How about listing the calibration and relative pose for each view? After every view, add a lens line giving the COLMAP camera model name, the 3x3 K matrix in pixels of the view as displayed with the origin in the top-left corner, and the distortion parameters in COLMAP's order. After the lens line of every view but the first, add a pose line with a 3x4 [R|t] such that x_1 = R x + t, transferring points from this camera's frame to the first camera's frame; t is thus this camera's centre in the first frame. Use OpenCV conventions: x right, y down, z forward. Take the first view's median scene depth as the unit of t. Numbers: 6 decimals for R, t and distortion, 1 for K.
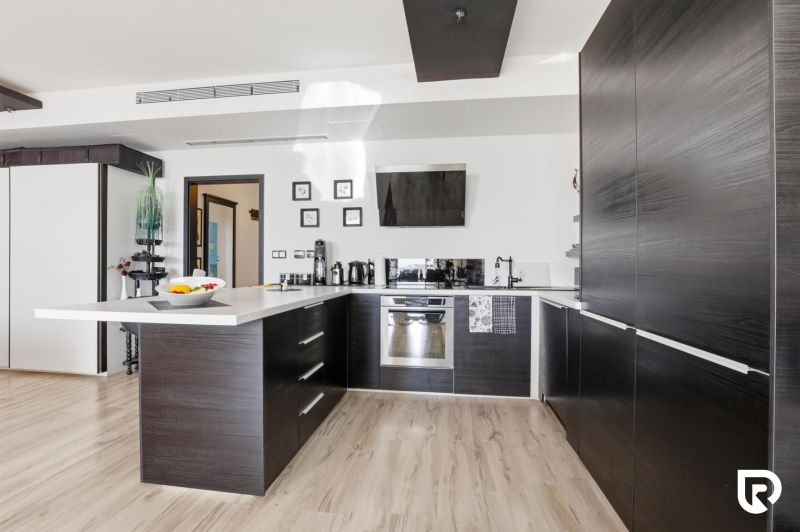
lens RADIAL K [[371.7, 0, 400.0], [0, 371.7, 266.0], [0, 0, 1]] dist [-0.033497, 0.000312]
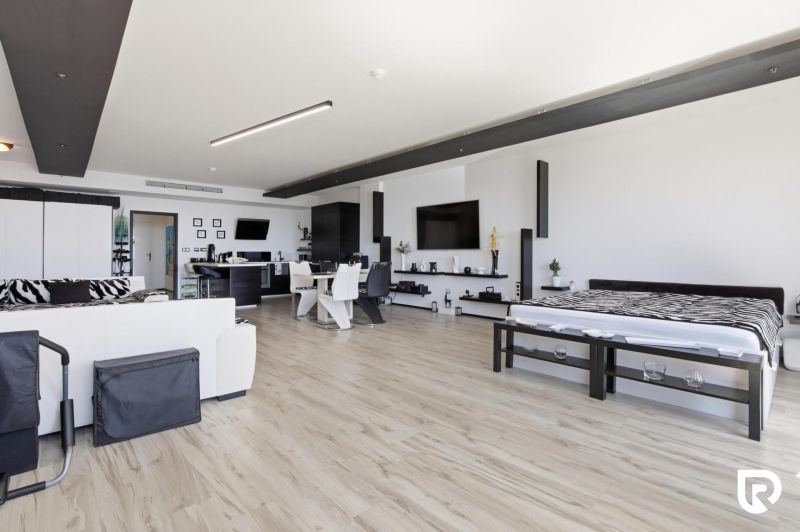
lens RADIAL K [[371.8, 0, 397.4], [0, 371.8, 263.1], [0, 0, 1]] dist [-0.036973, 0.007247]
pose [[0.621055, -0.027729, 0.783276, -1.334459], [-0.002375, 0.999303, 0.037260, -0.037142], [-0.783763, -0.025000, 0.620556, -1.455622]]
